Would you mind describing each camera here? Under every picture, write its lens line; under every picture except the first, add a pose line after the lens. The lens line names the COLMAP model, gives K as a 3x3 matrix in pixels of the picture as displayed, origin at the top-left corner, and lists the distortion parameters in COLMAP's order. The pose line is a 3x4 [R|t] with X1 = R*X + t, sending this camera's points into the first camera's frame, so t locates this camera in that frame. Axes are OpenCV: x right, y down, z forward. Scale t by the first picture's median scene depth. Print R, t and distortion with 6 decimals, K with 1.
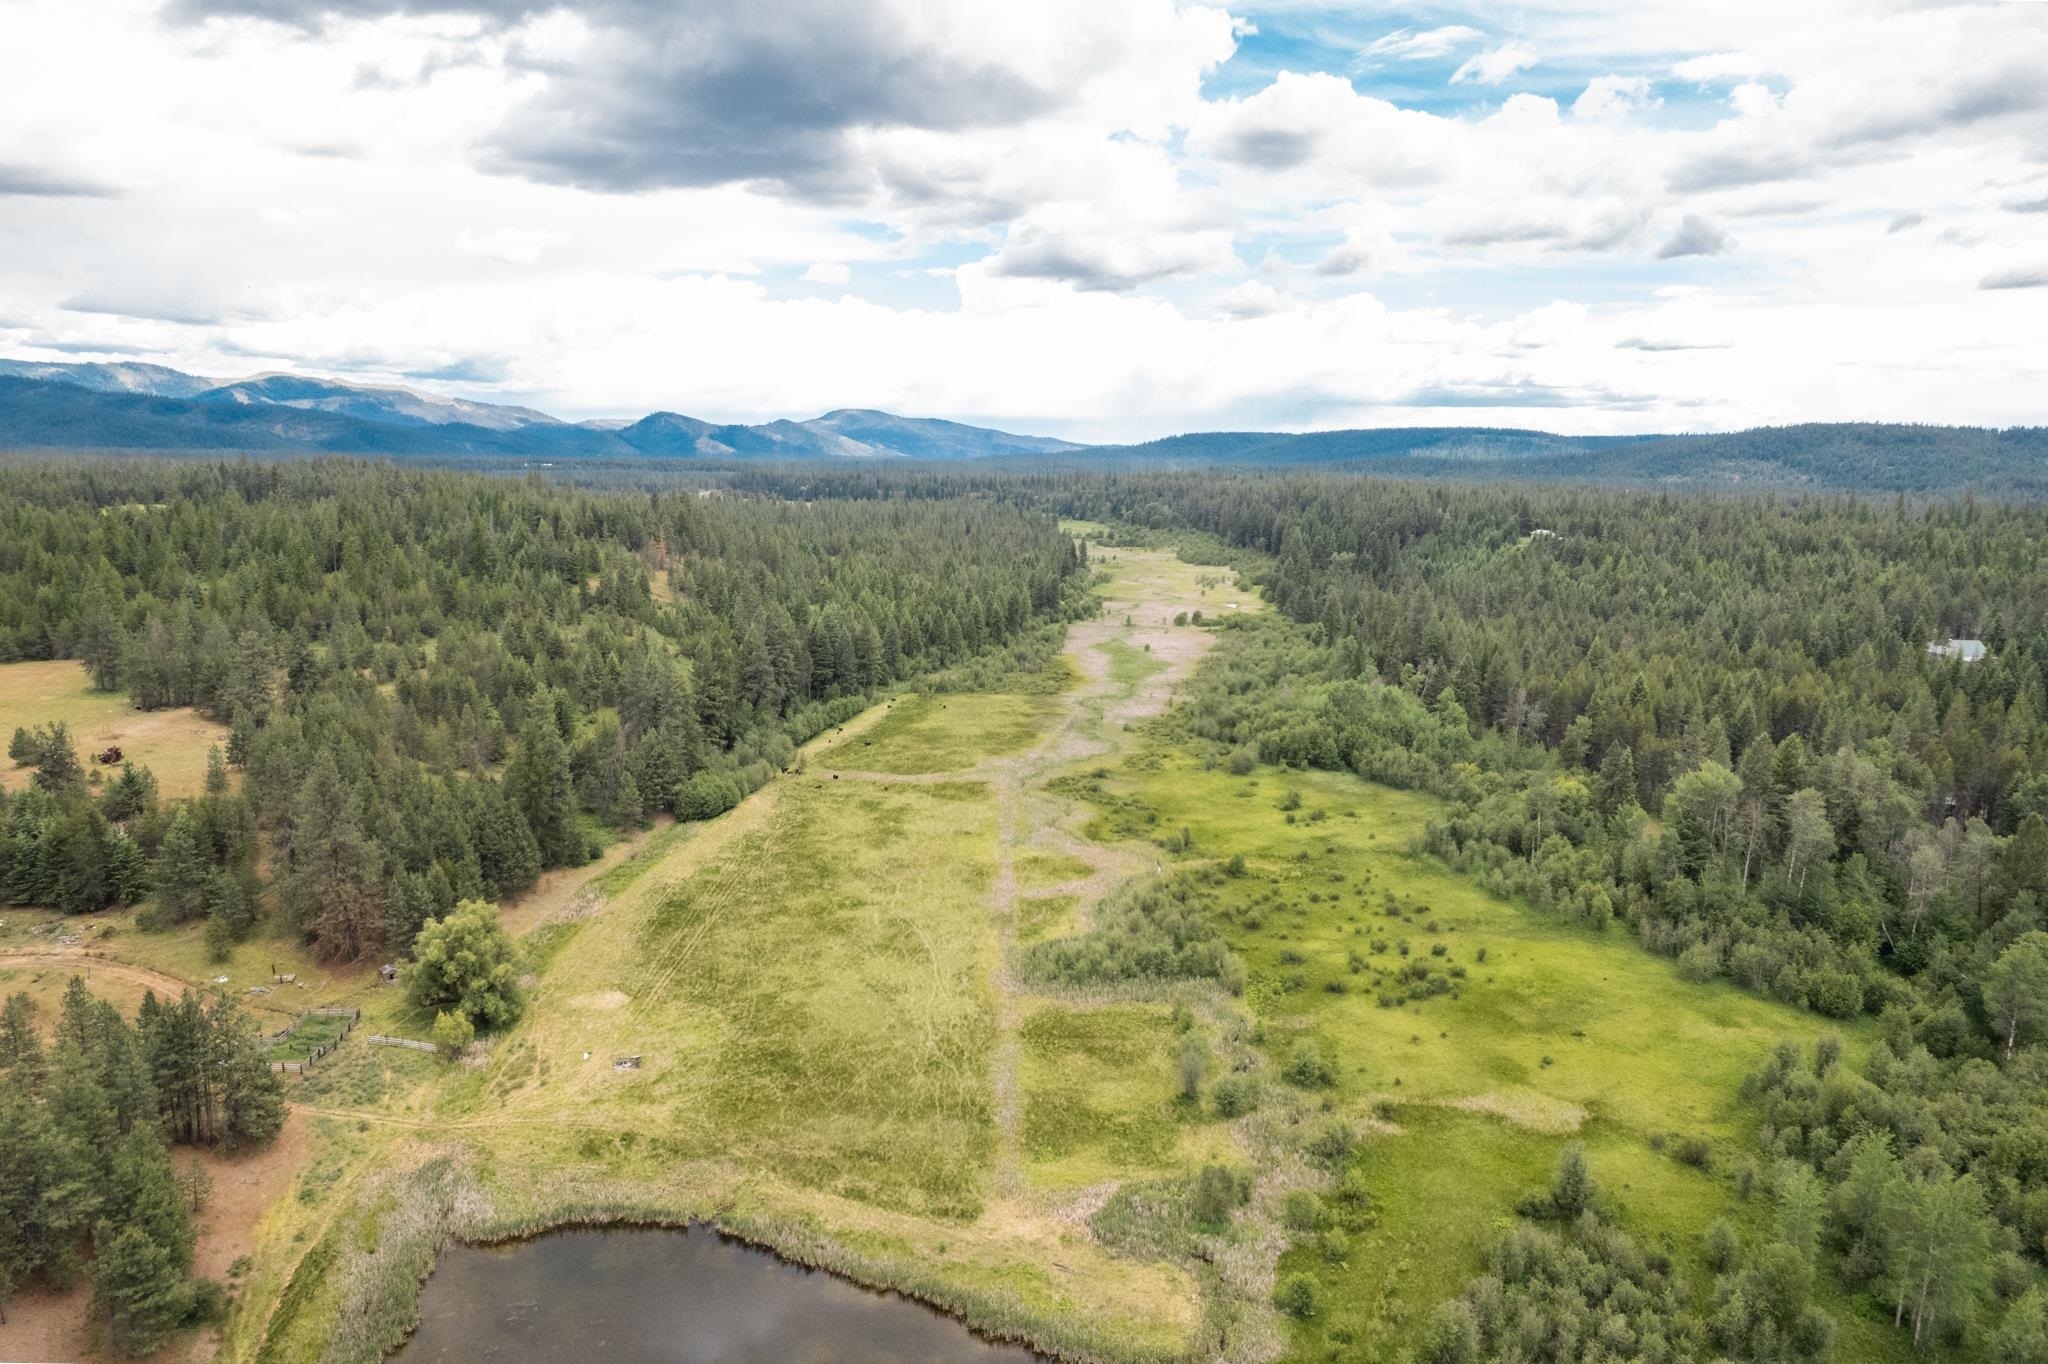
lens RADIAL K [[1350.9, 0, 1062.9], [0, 1350.9, 701.3], [0, 0, 1]] dist [-0.068807, 0.061971]
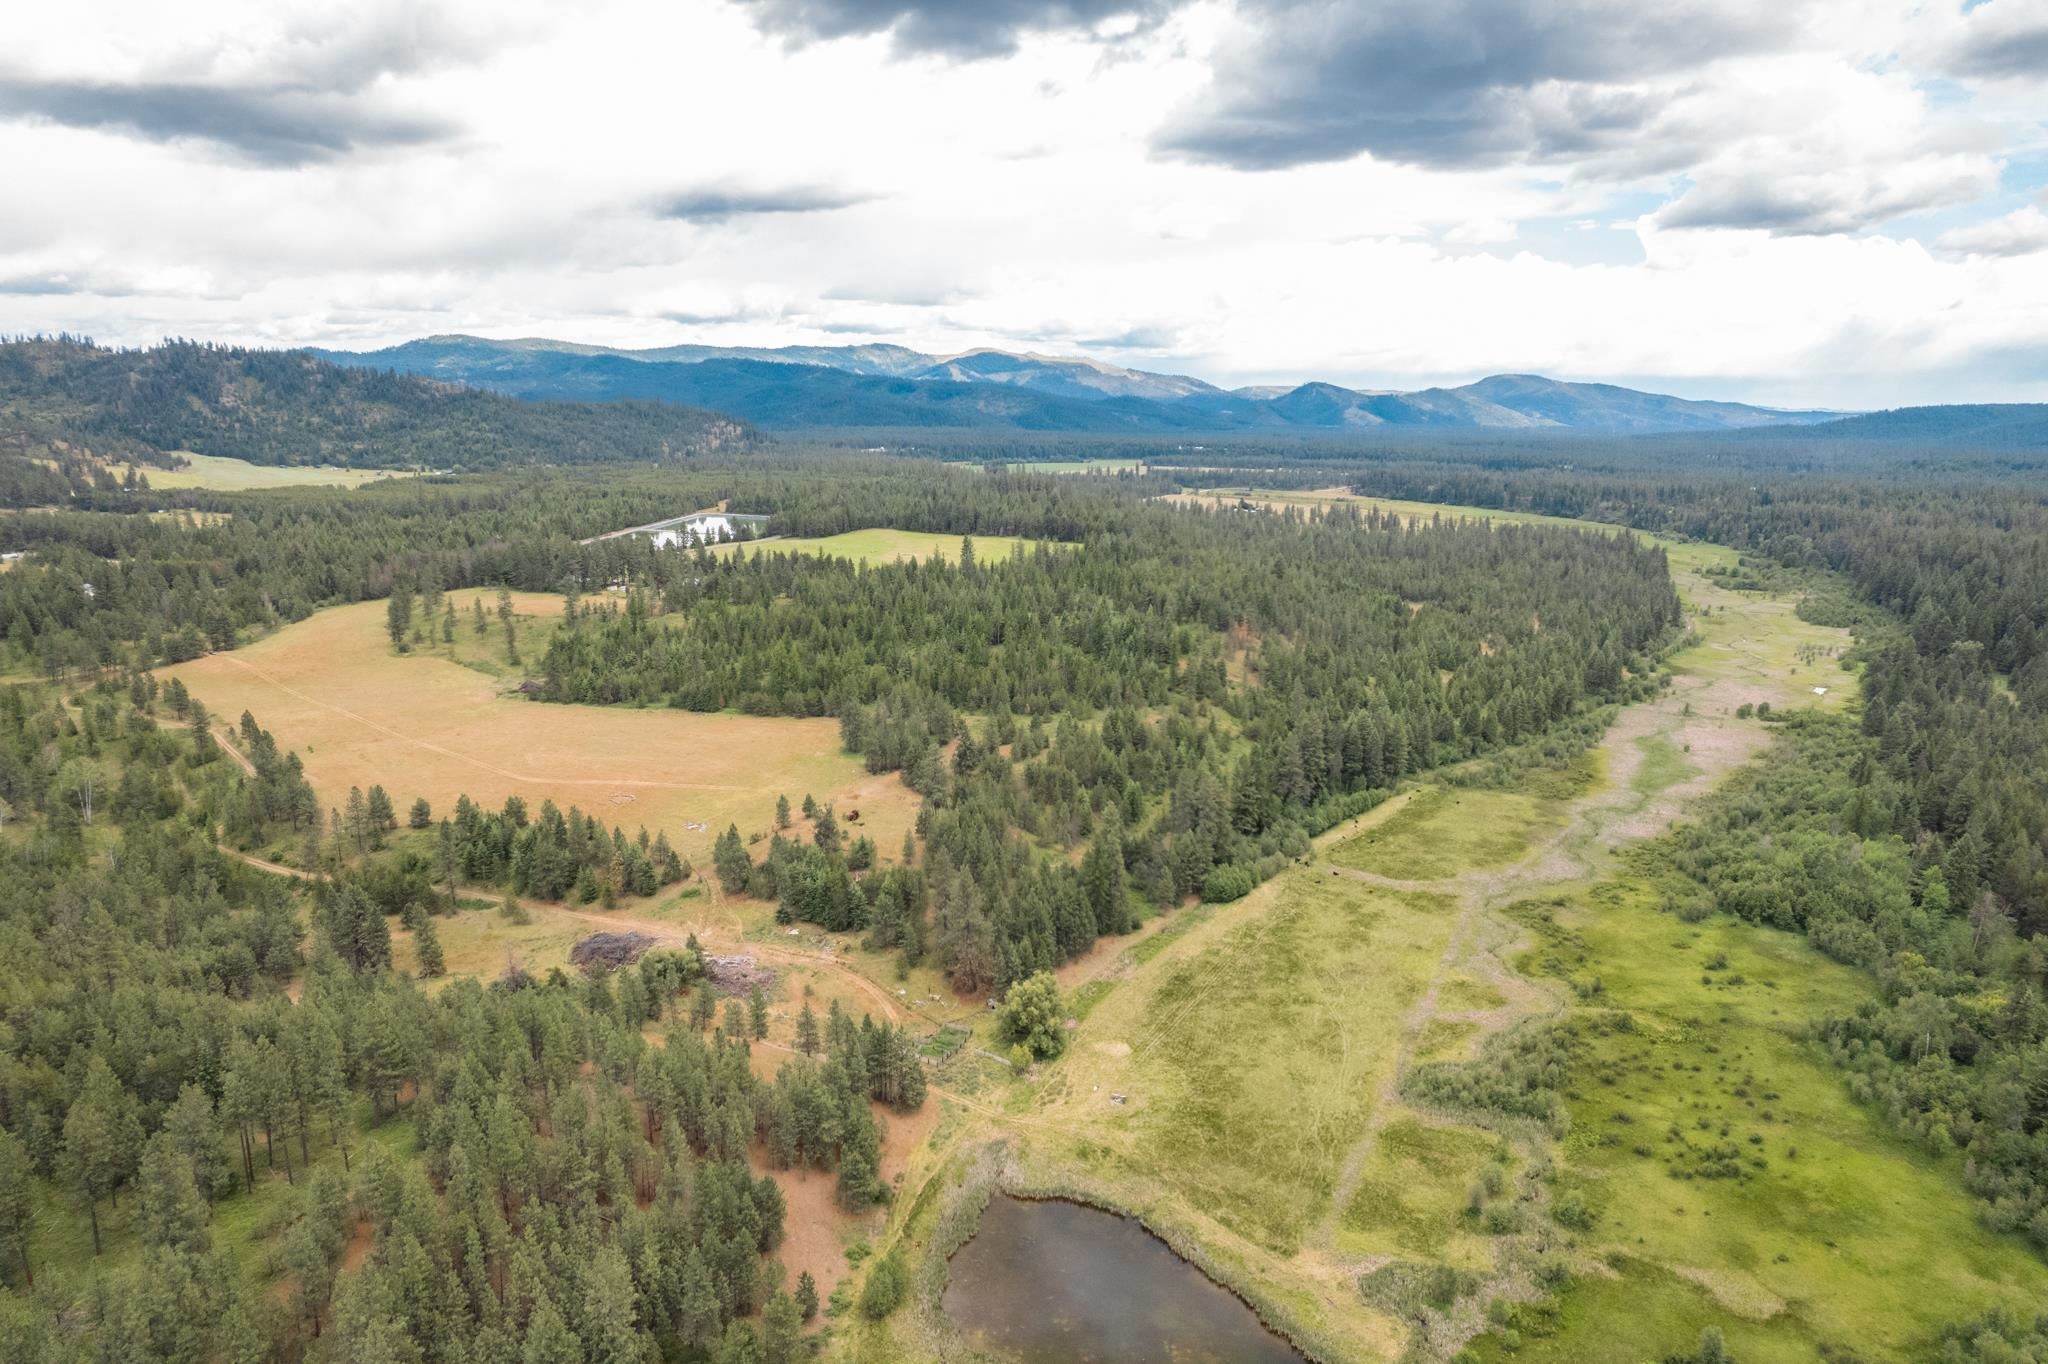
lens RADIAL K [[1350.9, 0, 1011.6], [0, 1350.9, 679.6], [0, 0, 1]] dist [-0.068807, 0.061971]
pose [[0.875570, 0.076975, -0.476920, 0.193653], [-0.071430, 0.997001, 0.029780, -0.179802], [0.477782, 0.007992, 0.878442, -0.312304]]
